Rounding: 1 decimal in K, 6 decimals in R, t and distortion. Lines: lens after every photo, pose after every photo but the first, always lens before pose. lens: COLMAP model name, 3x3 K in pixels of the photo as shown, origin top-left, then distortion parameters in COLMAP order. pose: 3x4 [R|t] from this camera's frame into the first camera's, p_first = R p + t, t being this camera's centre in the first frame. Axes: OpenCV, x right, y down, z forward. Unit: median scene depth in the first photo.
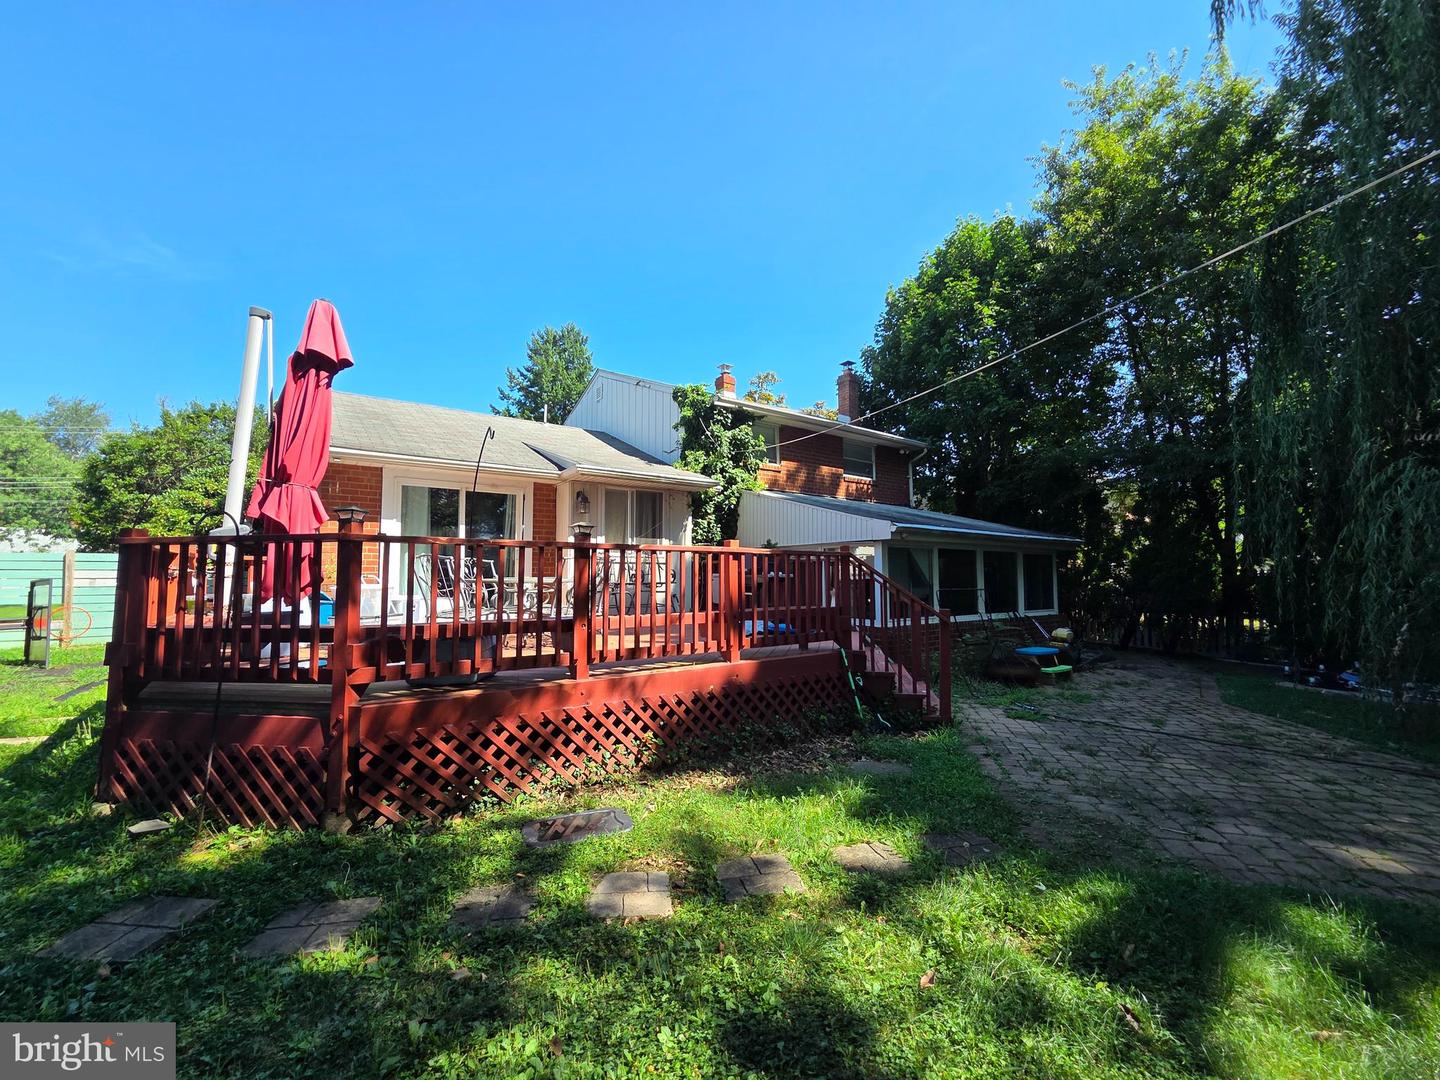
lens RADIAL K [[590.9, 0, 720.3], [0, 590.9, 539.5], [0, 0, 1]] dist [-0.000144, -0.000335]
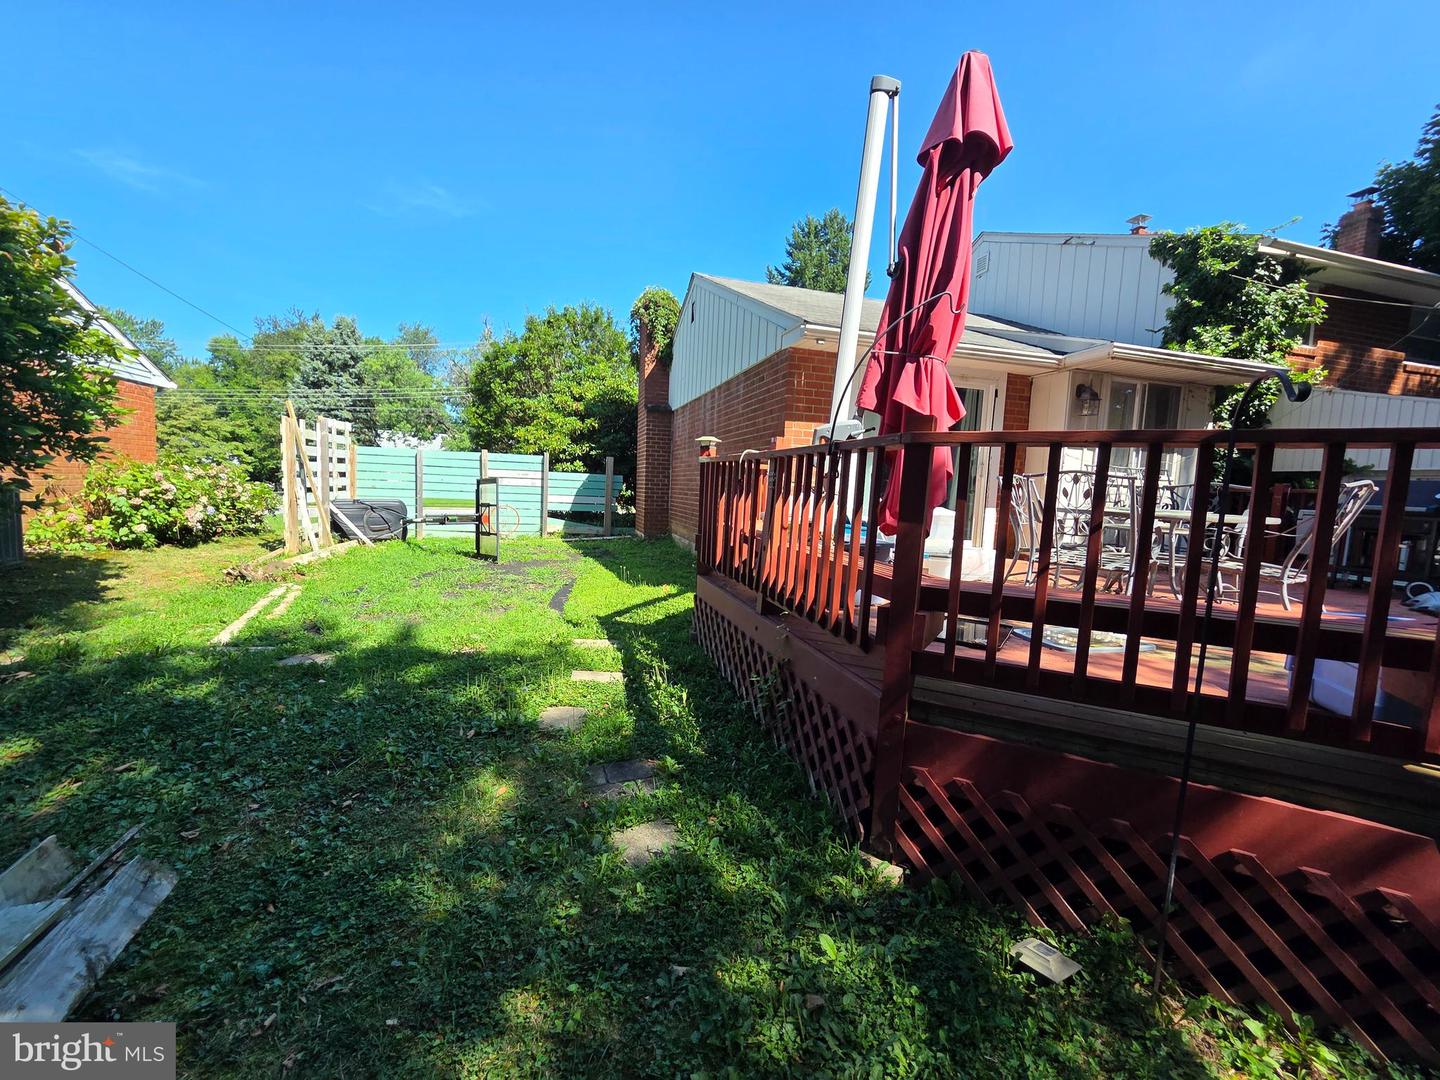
lens RADIAL K [[590.9, 0, 718.6], [0, 590.9, 539.1], [0, 0, 1]] dist [-0.000144, -0.000335]
pose [[0.938335, 0.074237, -0.337664, -0.331847], [-0.024240, 0.988397, 0.149945, 0.006321], [0.344878, -0.132514, 0.929247, 0.130354]]
